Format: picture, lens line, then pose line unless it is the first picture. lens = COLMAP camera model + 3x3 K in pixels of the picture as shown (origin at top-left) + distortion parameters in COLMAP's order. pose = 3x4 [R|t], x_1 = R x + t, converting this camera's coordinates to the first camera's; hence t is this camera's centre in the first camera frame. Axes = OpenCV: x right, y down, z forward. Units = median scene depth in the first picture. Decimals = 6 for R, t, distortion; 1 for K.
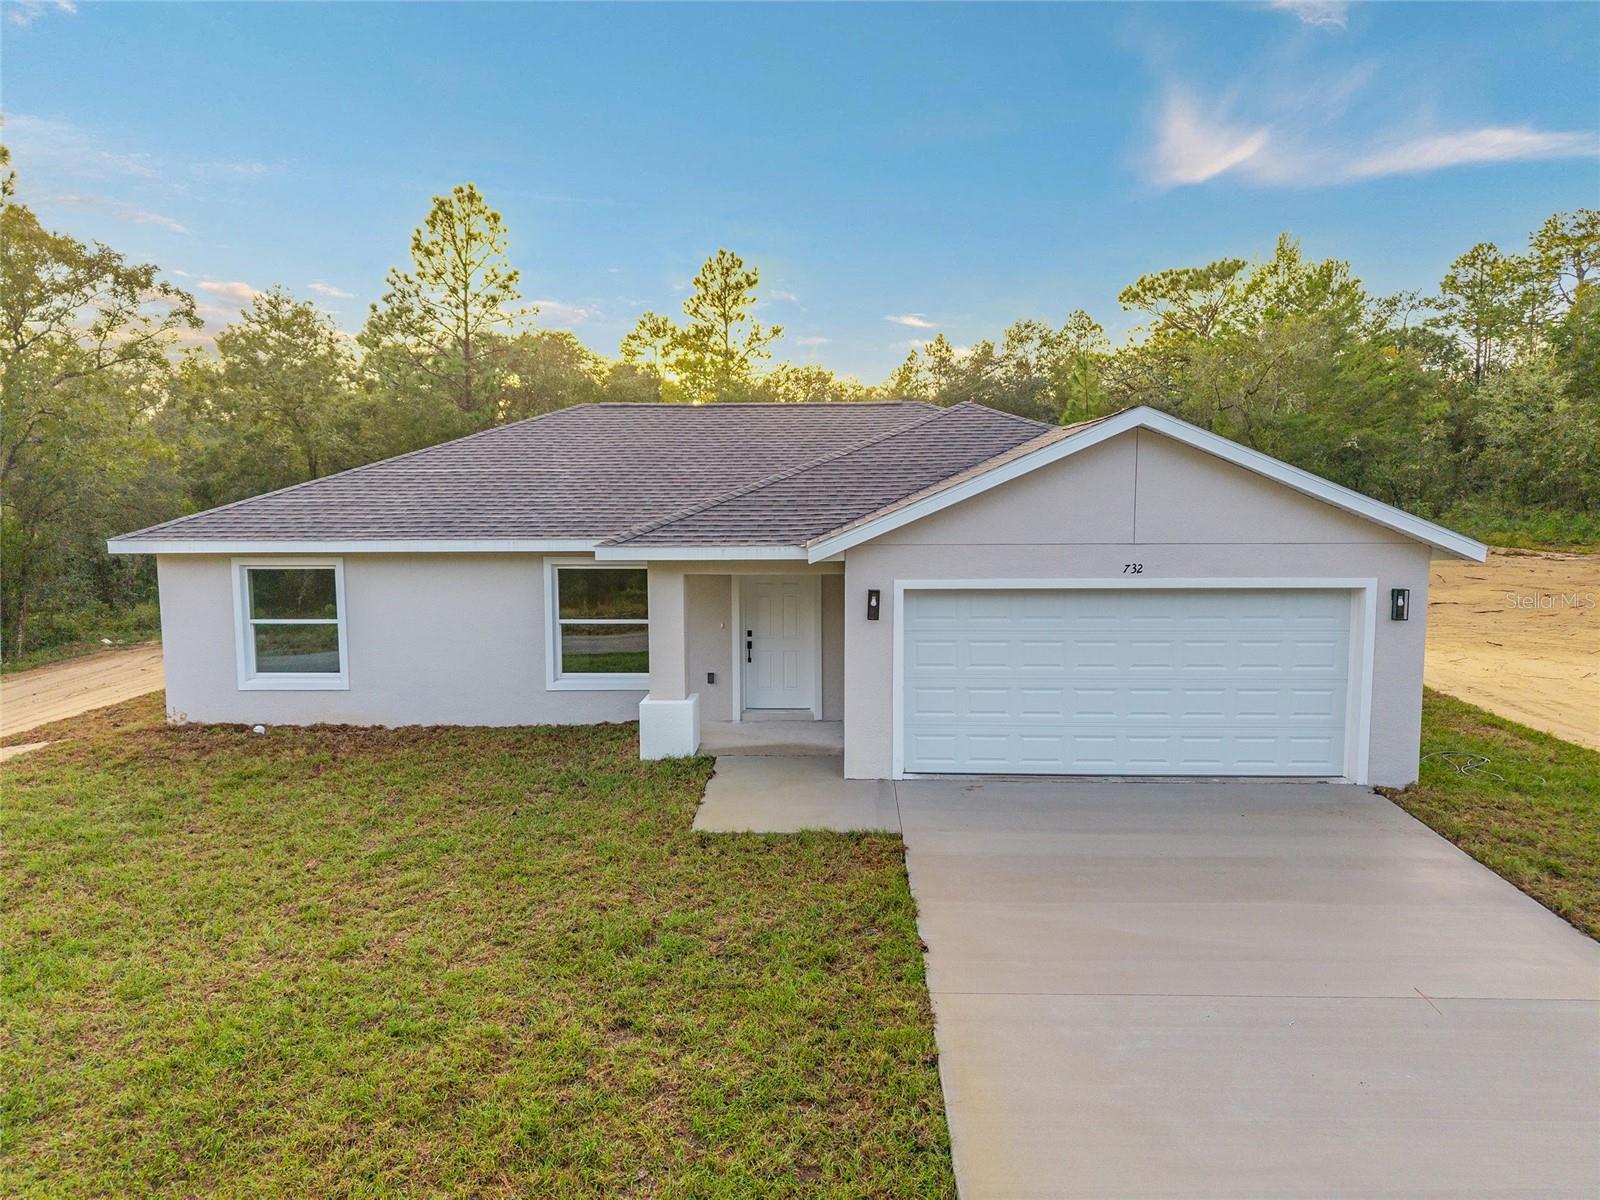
lens RADIAL K [[1063.7, 0, 801.7], [0, 1063.7, 602.6], [0, 0, 1]] dist [0.010015, -0.005809]
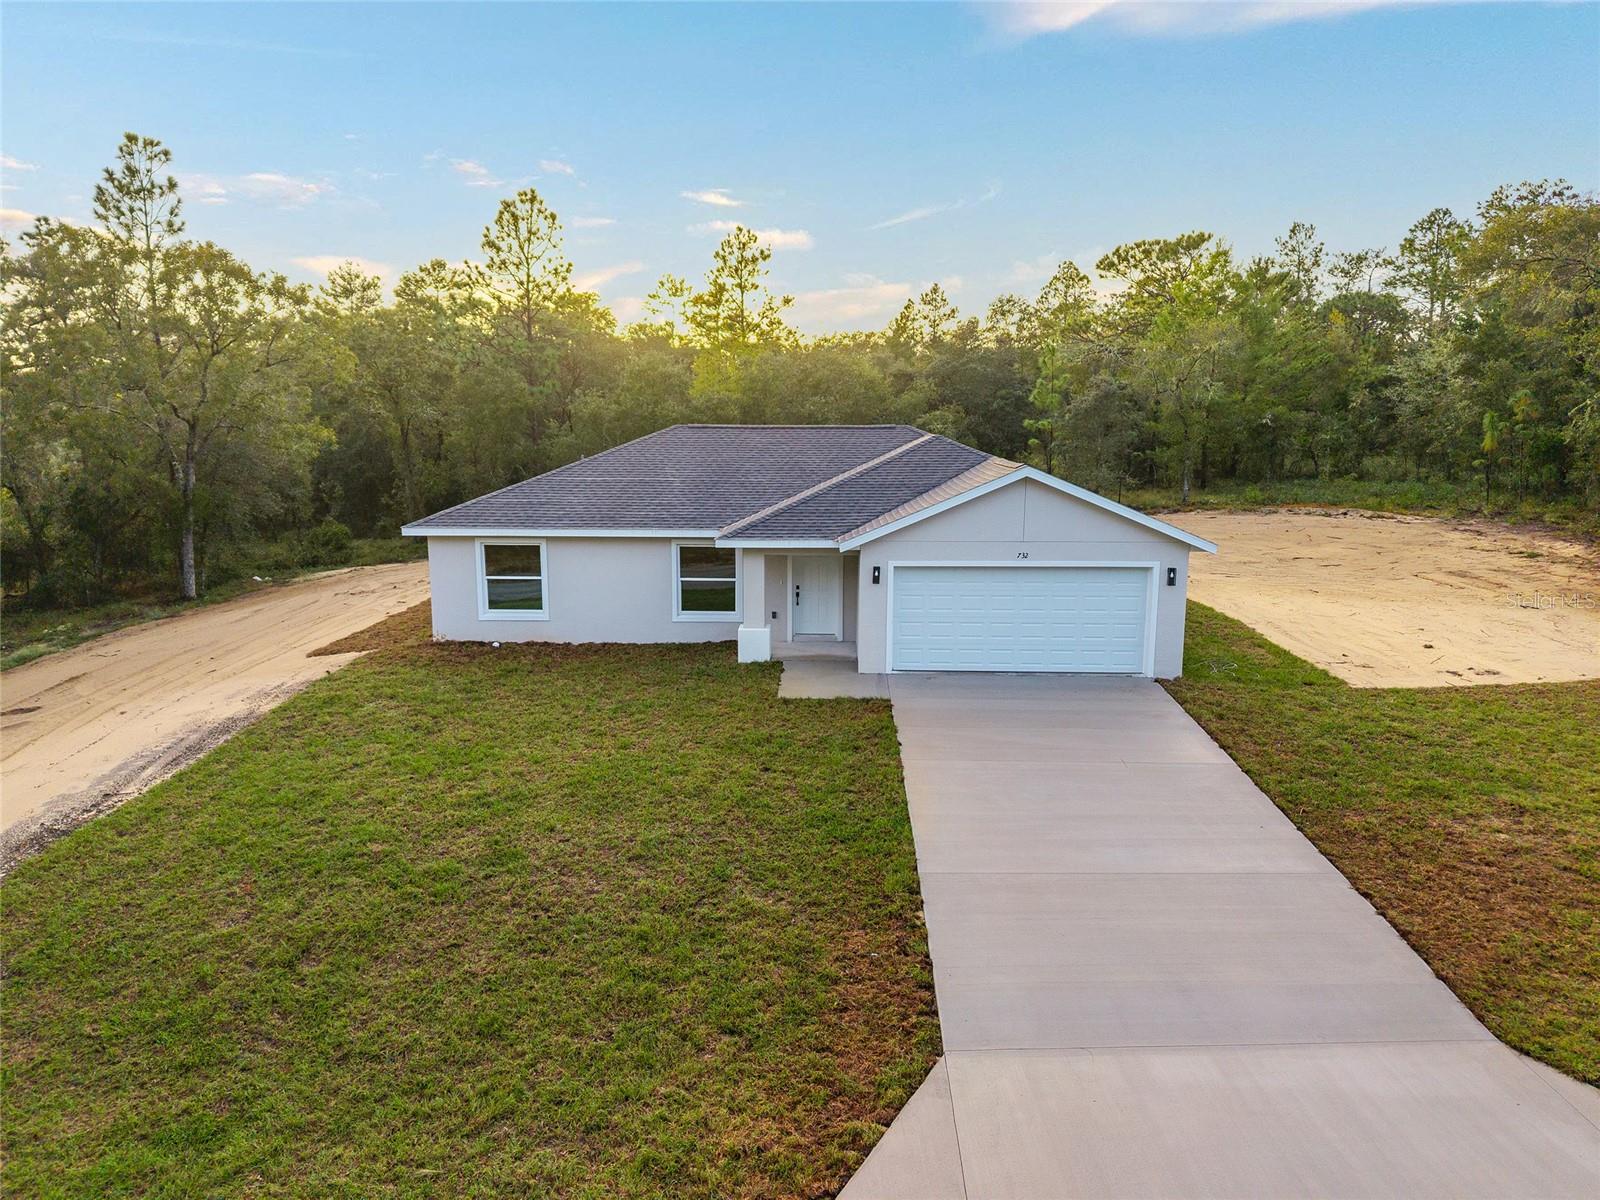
lens RADIAL K [[1063.7, 0, 800.0], [0, 1063.7, 610.0], [0, 0, 1]] dist [0.010015, -0.005809]
pose [[0.999982, 0.005101, 0.003224, -0.051807], [-0.005326, 0.997222, 0.074302, -0.056479], [-0.002836, -0.074318, 0.997231, -0.615562]]
